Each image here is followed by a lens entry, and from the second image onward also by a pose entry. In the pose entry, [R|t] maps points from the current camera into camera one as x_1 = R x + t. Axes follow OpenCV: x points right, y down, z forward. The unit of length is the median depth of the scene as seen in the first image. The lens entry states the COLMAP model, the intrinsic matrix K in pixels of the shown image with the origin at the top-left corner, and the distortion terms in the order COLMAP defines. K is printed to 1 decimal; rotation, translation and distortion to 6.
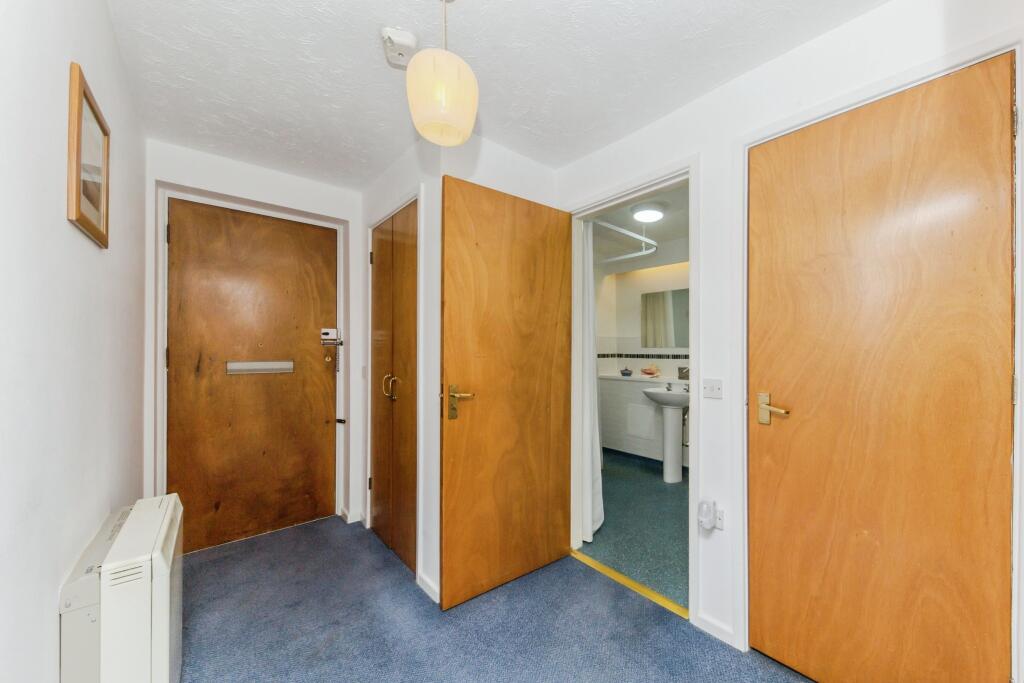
lens RADIAL K [[419.7, 0, 512.0], [0, 419.7, 341.5], [0, 0, 1]] dist [-0.000056, -0.000001]
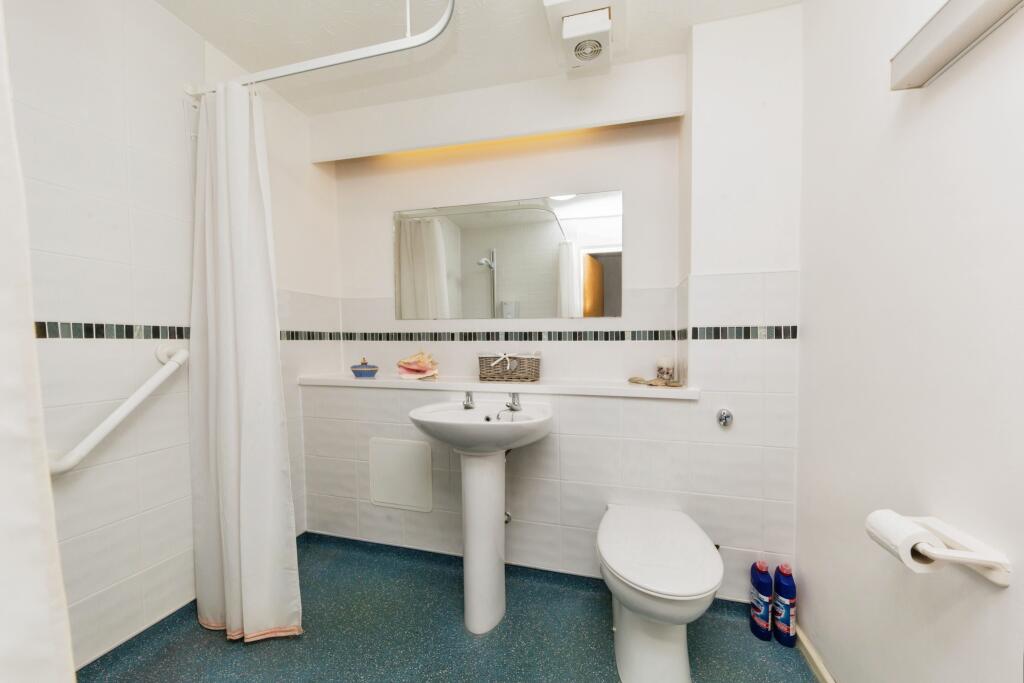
lens RADIAL K [[353.1, 0, 512.0], [0, 353.1, 341.5], [0, 0, 1]] dist [0.000394, 0.000006]
pose [[0.762602, -0.020483, 0.646543, 0.143058], [-0.005822, 0.999241, 0.038523, 0.024328], [-0.646841, -0.033141, 0.761904, 0.596825]]
